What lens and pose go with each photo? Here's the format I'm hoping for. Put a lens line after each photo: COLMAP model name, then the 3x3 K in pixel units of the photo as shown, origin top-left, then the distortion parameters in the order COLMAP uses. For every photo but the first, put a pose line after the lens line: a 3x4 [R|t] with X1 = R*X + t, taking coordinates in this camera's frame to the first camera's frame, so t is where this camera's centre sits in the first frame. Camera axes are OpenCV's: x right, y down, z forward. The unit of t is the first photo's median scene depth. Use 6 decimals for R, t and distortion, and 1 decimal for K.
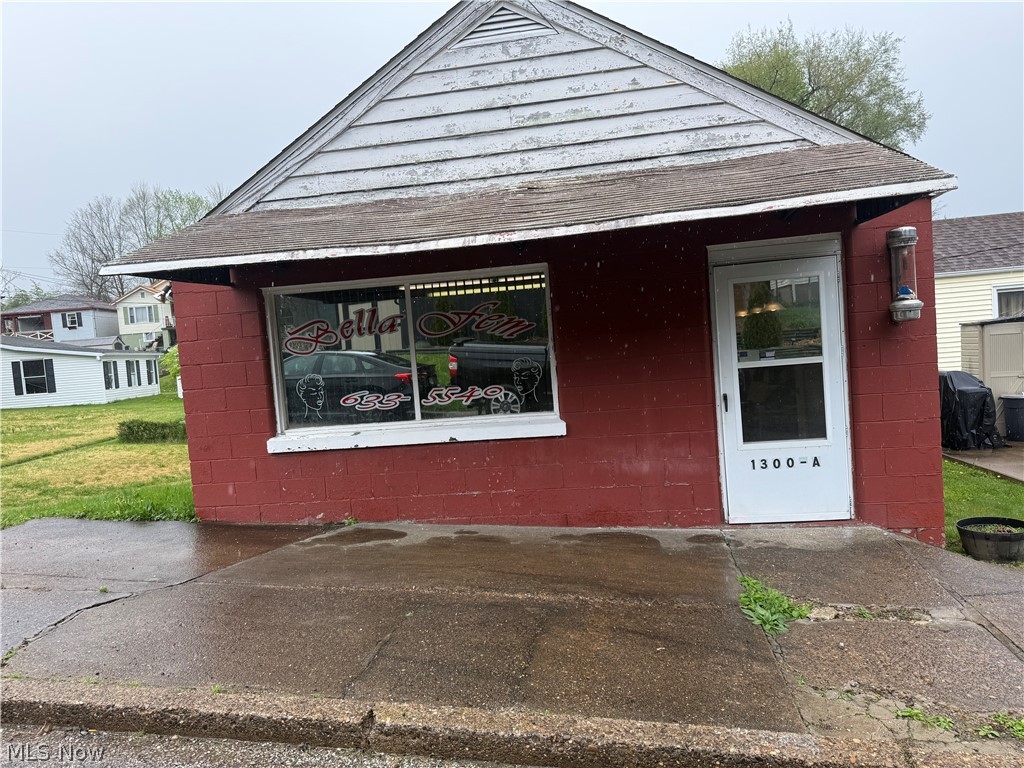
lens RADIAL K [[716.3, 0, 511.8], [0, 716.3, 388.2], [0, 0, 1]] dist [0.159697, -0.298011]
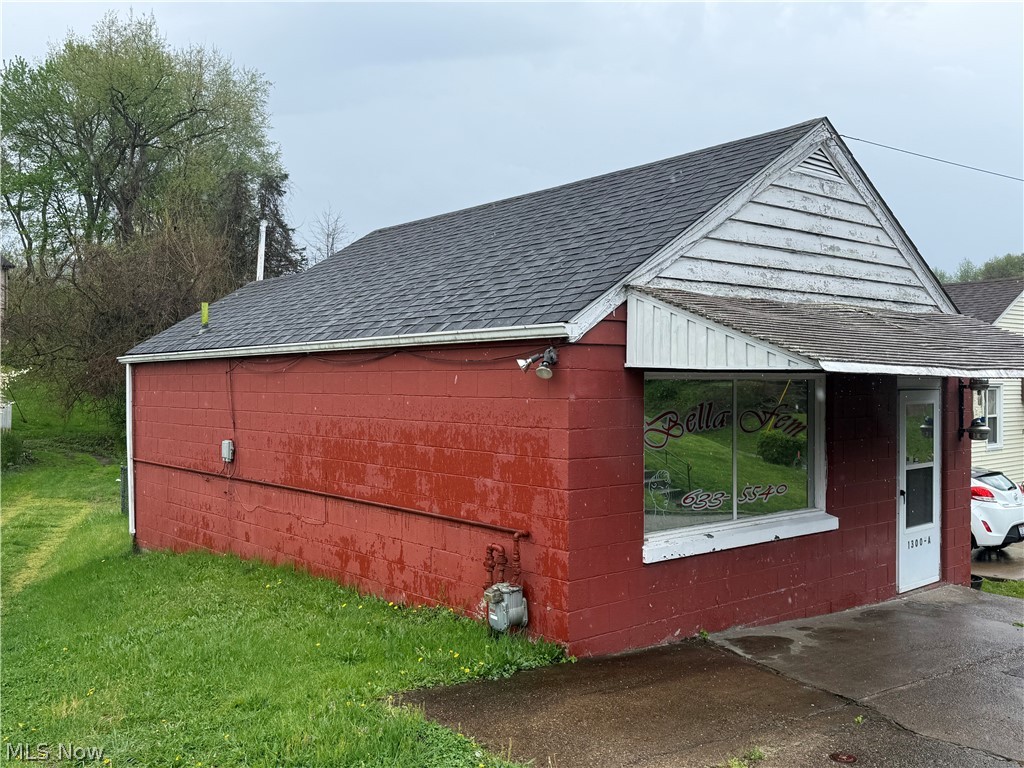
lens RADIAL K [[897.3, 0, 512.8], [0, 897.3, 391.0], [0, 0, 1]] dist [0.189356, -0.404540]
pose [[0.662854, 0.070205, 0.745450, -1.359590], [-0.009536, 0.996305, -0.085351, -0.022171], [-0.748688, 0.049466, 0.661074, 0.439123]]
